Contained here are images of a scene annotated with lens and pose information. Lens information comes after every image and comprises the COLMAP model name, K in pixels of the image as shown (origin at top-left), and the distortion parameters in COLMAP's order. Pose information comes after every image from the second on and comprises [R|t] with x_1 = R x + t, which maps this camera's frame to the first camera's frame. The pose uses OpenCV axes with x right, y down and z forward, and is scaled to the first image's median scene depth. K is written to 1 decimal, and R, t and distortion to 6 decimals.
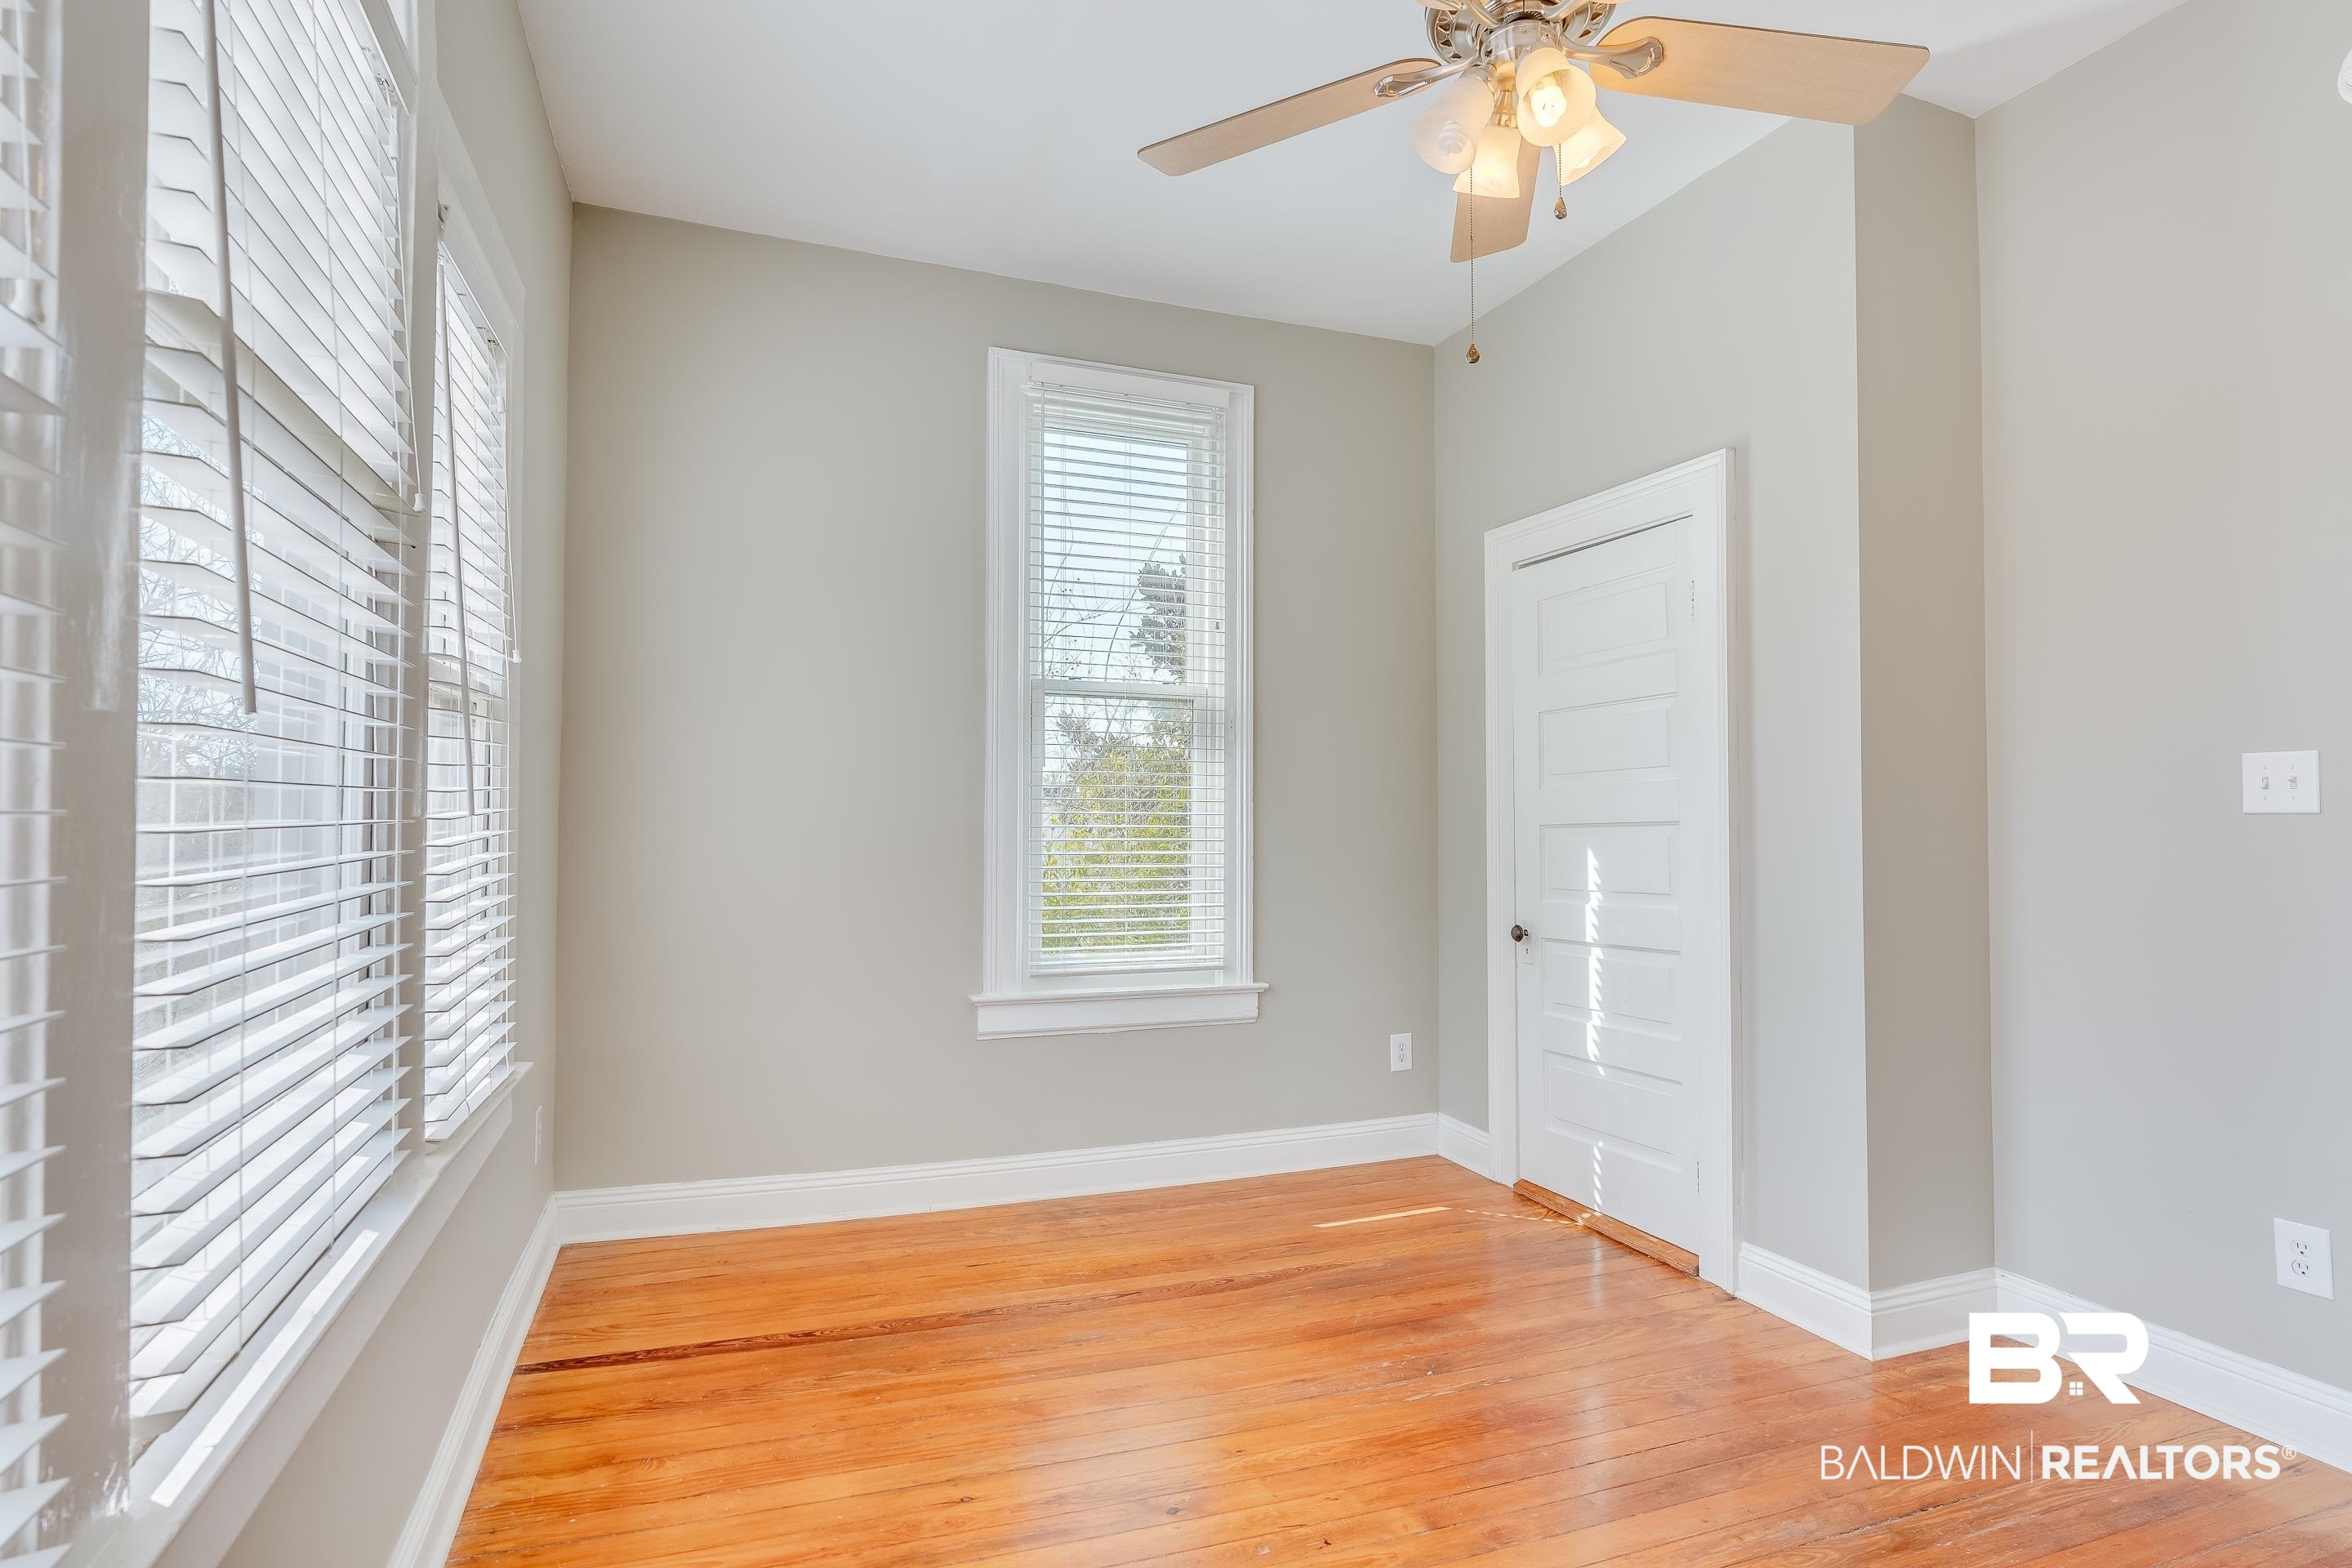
lens RADIAL K [[1170.3, 0, 1174.4], [0, 1170.3, 787.5], [0, 0, 1]] dist [-0.002317, -0.000170]
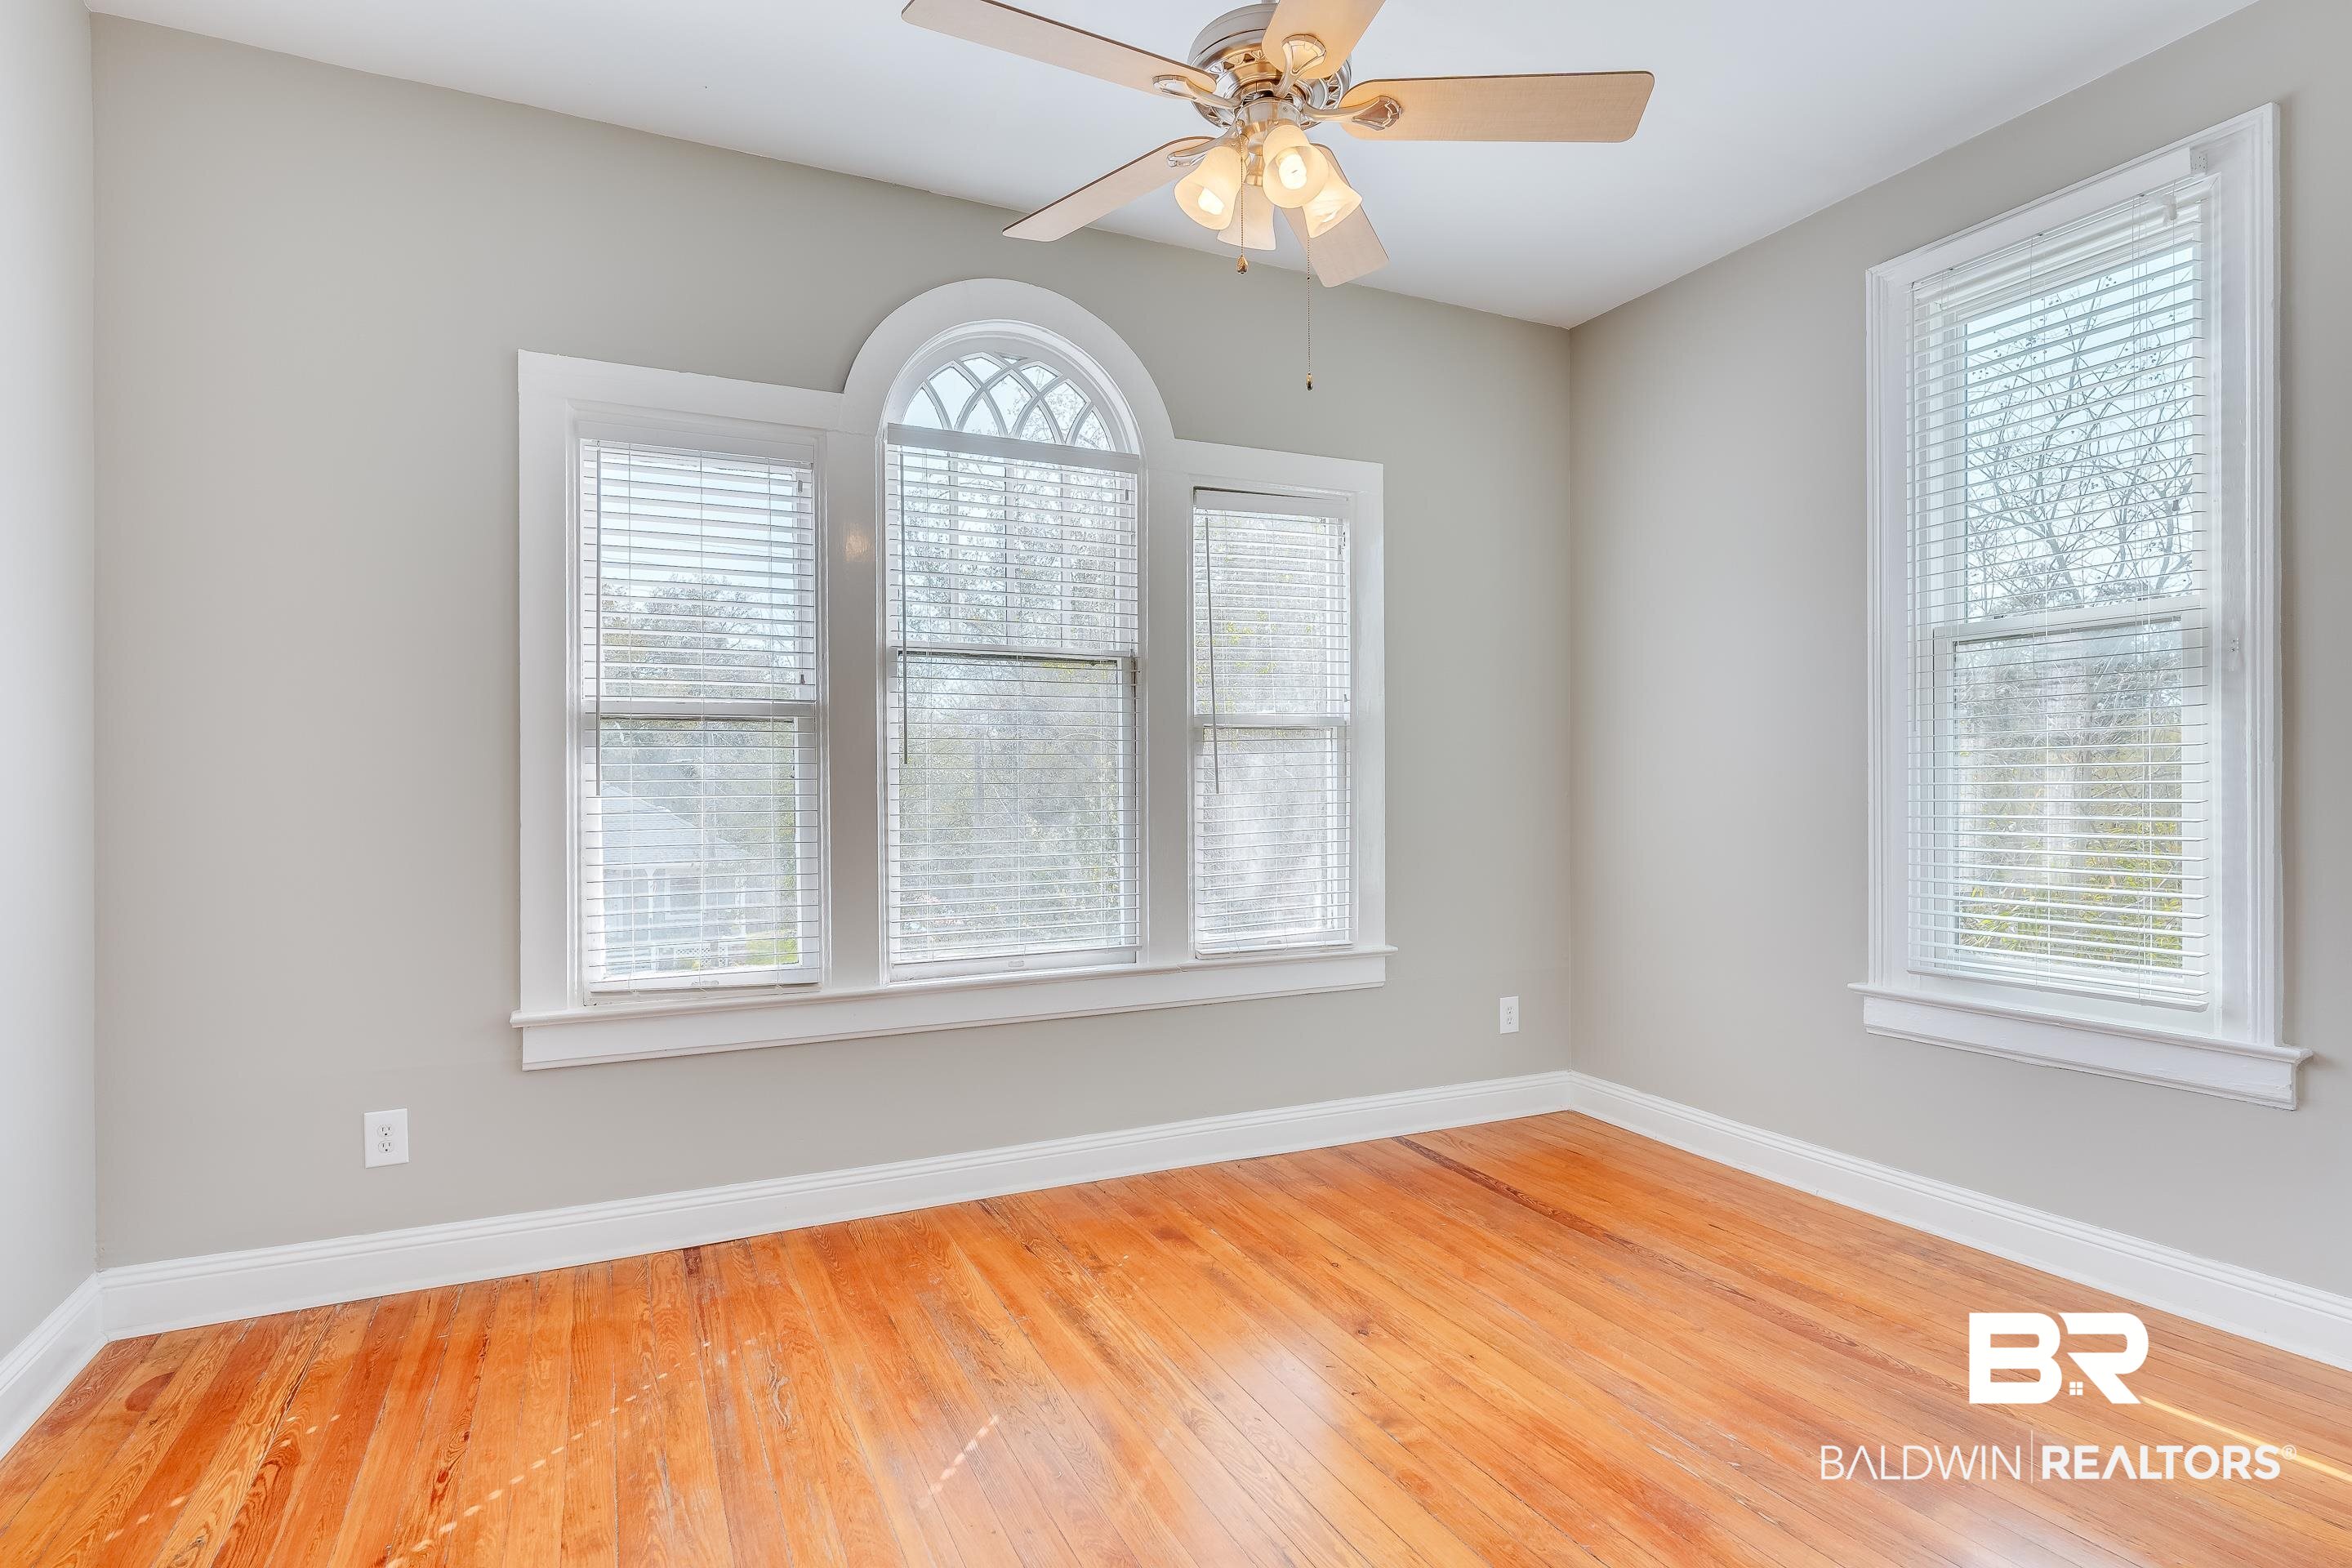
lens RADIAL K [[1170.3, 0, 1175.7], [0, 1170.3, 786.3], [0, 0, 1]] dist [-0.002317, -0.000170]
pose [[0.106636, -0.010406, -0.994244, 0.759134], [0.034446, 0.999384, -0.006765, 0.010844], [0.993701, -0.033527, 0.106929, 0.404499]]
